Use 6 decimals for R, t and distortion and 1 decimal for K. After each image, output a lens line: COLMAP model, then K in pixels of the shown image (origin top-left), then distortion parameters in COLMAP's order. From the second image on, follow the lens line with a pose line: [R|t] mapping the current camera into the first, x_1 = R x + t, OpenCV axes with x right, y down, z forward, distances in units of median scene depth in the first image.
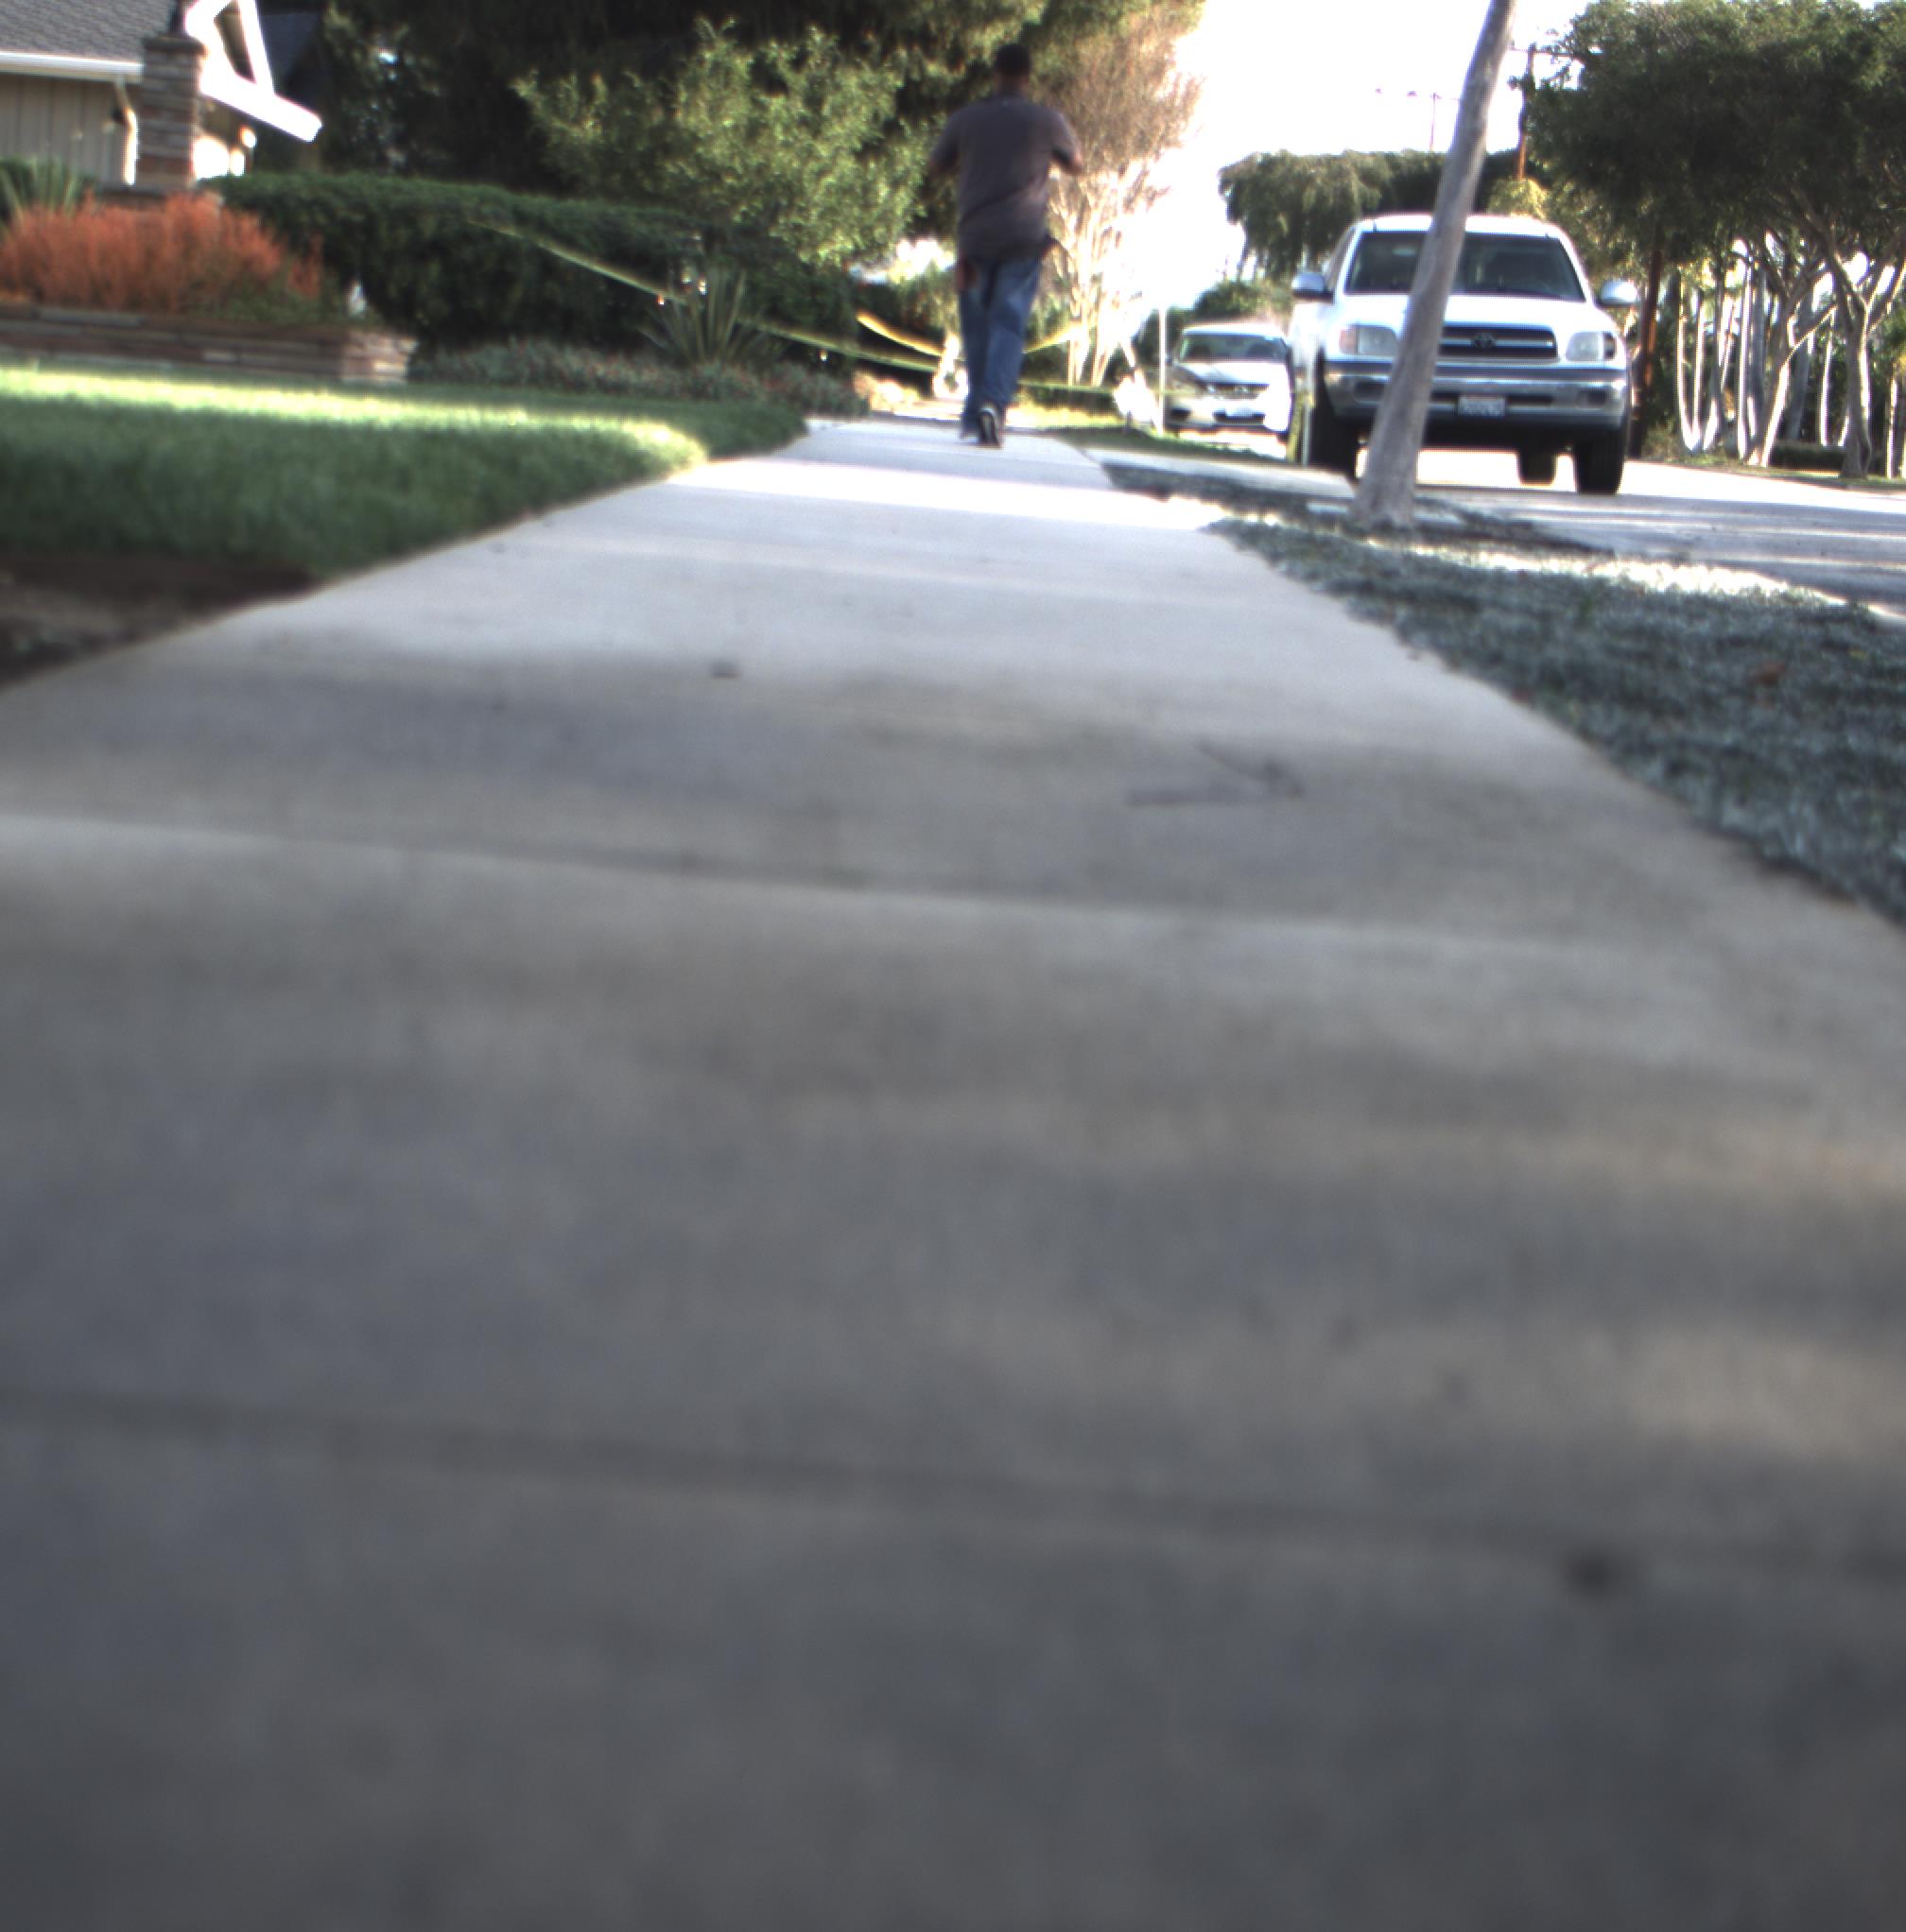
lens RADIAL K [[4322.9, 0, 732.9], [0, 4322.9, 957.3], [0, 0, 1]] dist [-0.172877, 0.874470]
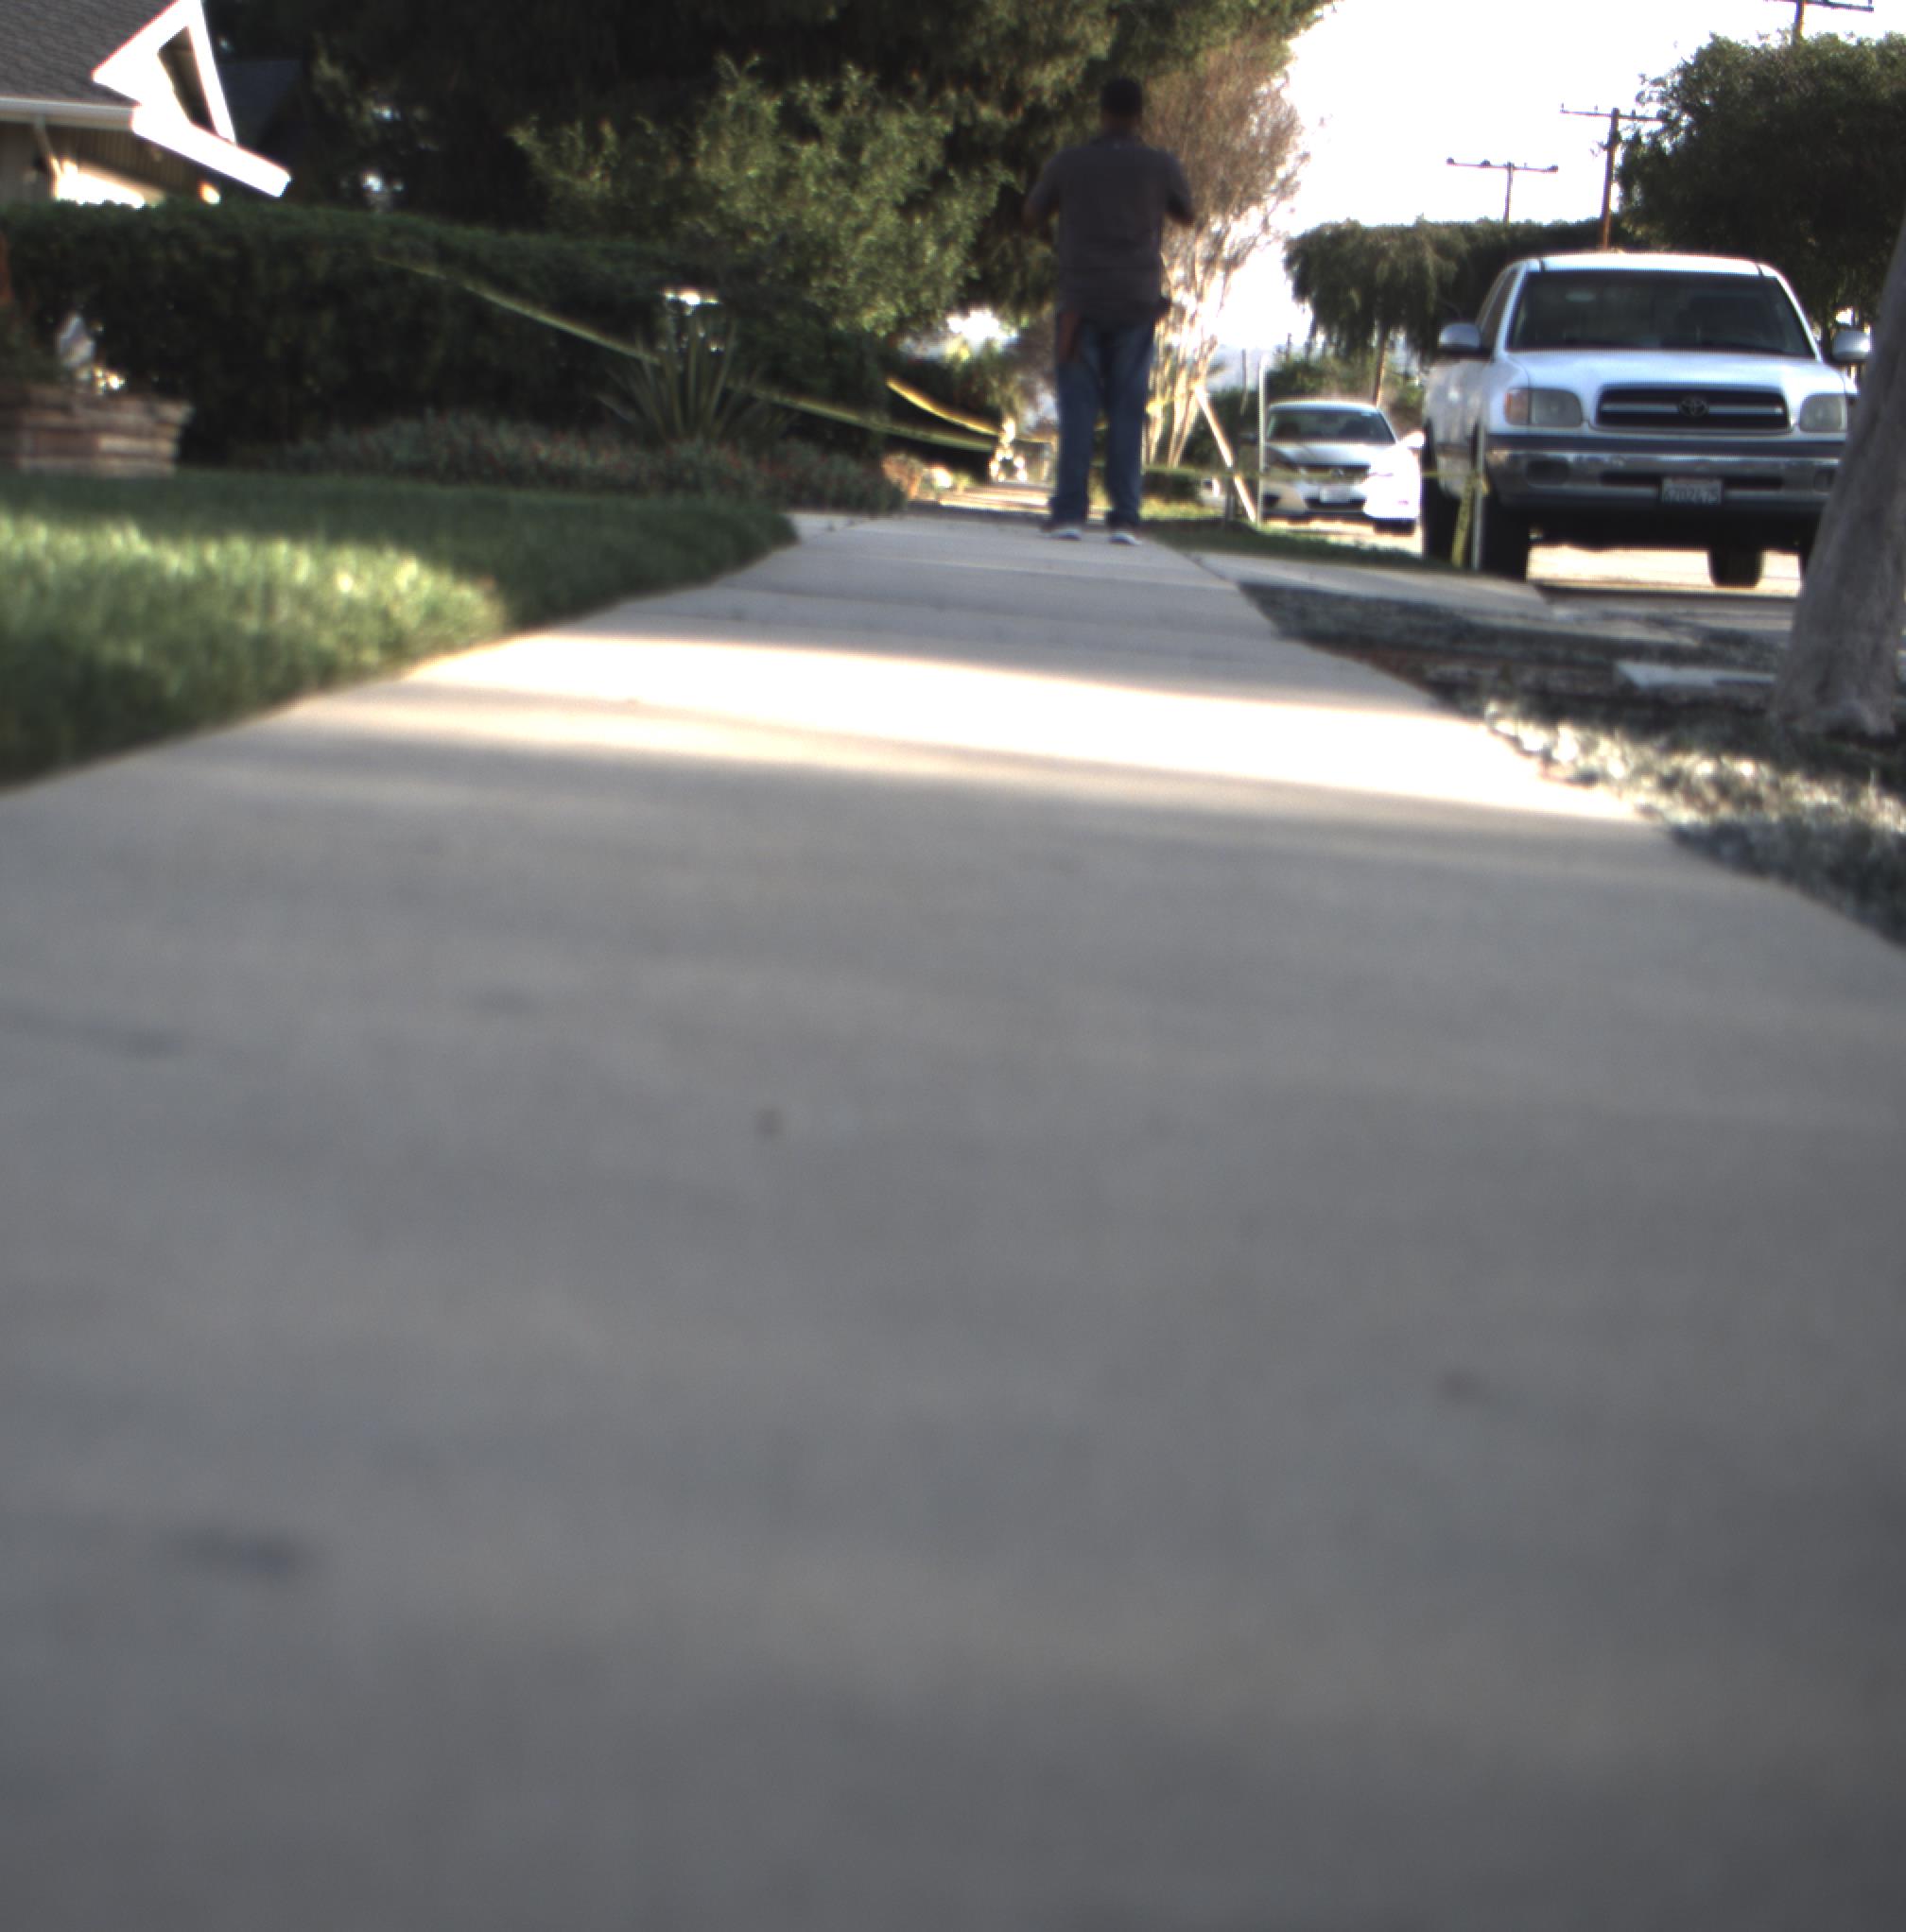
lens RADIAL K [[4322.9, 0, 732.9], [0, 4322.9, 957.3], [0, 0, 1]] dist [-0.172877, 0.874470]
pose [[0.999891, -0.004983, -0.013874, 0.006013], [0.004707, 0.999792, -0.019821, -0.015944], [0.013970, 0.019754, 0.999707, 0.121003]]
